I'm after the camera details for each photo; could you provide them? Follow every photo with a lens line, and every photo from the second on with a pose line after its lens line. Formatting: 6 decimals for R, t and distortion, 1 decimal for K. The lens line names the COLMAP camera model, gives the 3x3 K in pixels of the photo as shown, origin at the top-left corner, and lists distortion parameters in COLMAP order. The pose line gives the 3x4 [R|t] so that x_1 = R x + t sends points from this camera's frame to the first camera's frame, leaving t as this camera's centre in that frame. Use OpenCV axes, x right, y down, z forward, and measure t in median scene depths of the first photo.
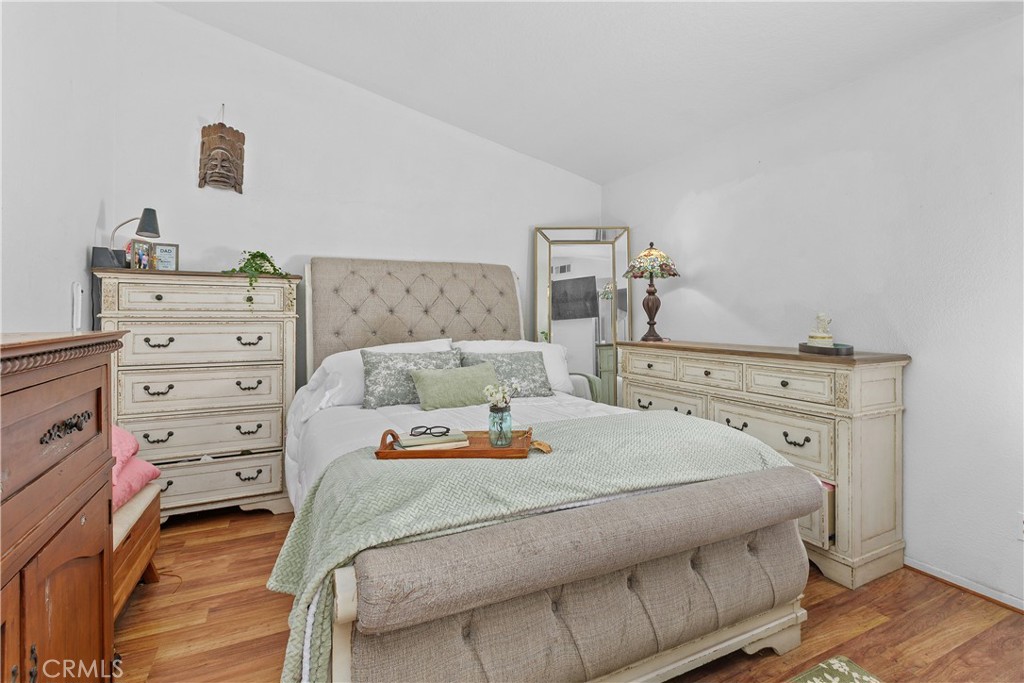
lens RADIAL K [[477.2, 0, 512.0], [0, 477.2, 341.5], [0, 0, 1]] dist [-0.000139, 0.000004]
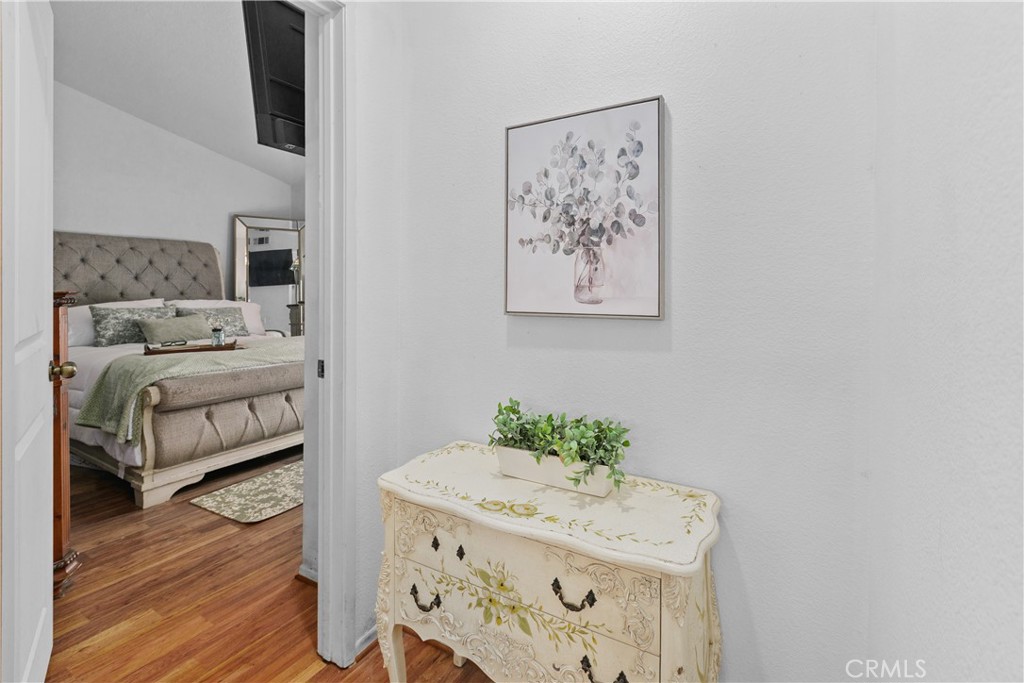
lens RADIAL K [[479.2, 0, 513.2], [0, 479.2, 293.8], [0, 0, 1]] dist [-0.002113, -0.000383]
pose [[0.833680, 0.003445, 0.552237, -0.051069], [0.014654, 0.999490, -0.028357, 0.032707], [-0.552053, 0.031733, 0.833205, -0.666818]]
